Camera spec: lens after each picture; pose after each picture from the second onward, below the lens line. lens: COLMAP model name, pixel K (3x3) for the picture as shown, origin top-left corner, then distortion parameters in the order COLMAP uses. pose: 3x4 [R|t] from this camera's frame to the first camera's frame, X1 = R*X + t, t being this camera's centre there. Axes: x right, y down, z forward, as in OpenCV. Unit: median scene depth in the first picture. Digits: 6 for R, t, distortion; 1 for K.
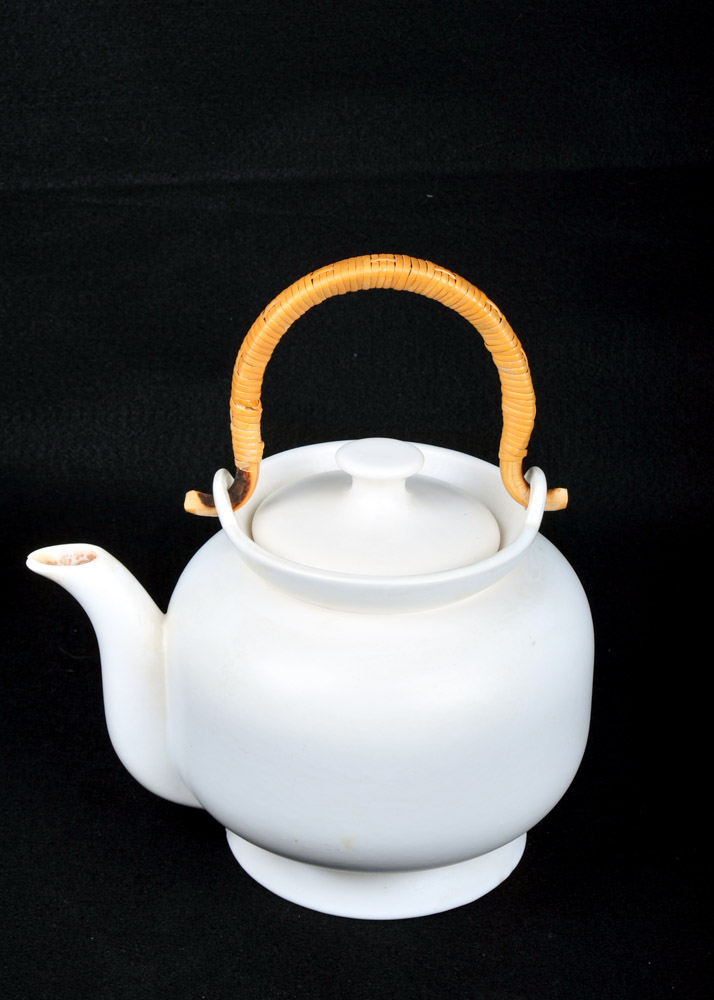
lens RADIAL K [[2126.3, 0, 357.0], [0, 2126.3, 500.0], [0, 0, 1]] dist [0.103028, 0.414666]
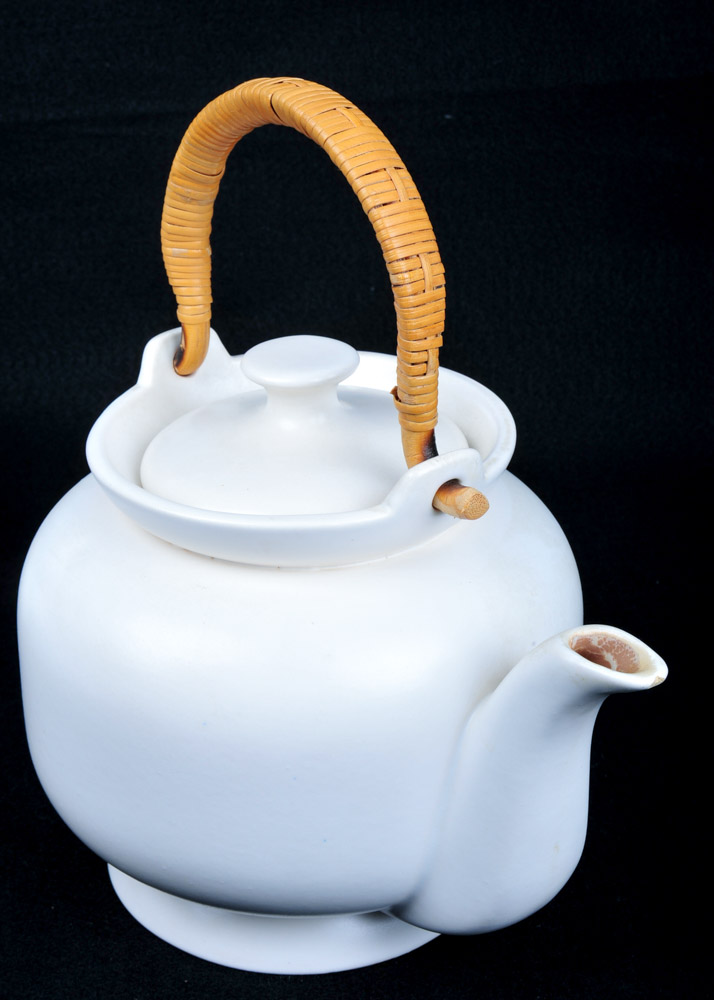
lens RADIAL K [[1616.8, 0, 357.0], [0, 1616.8, 500.0], [0, 0, 1]] dist [0.029628, -0.012832]
pose [[0.999741, -0.015056, -0.017090, 0.003303], [0.014216, 0.998734, -0.048260, 0.061283], [0.017795, 0.048005, 0.998689, 0.286406]]
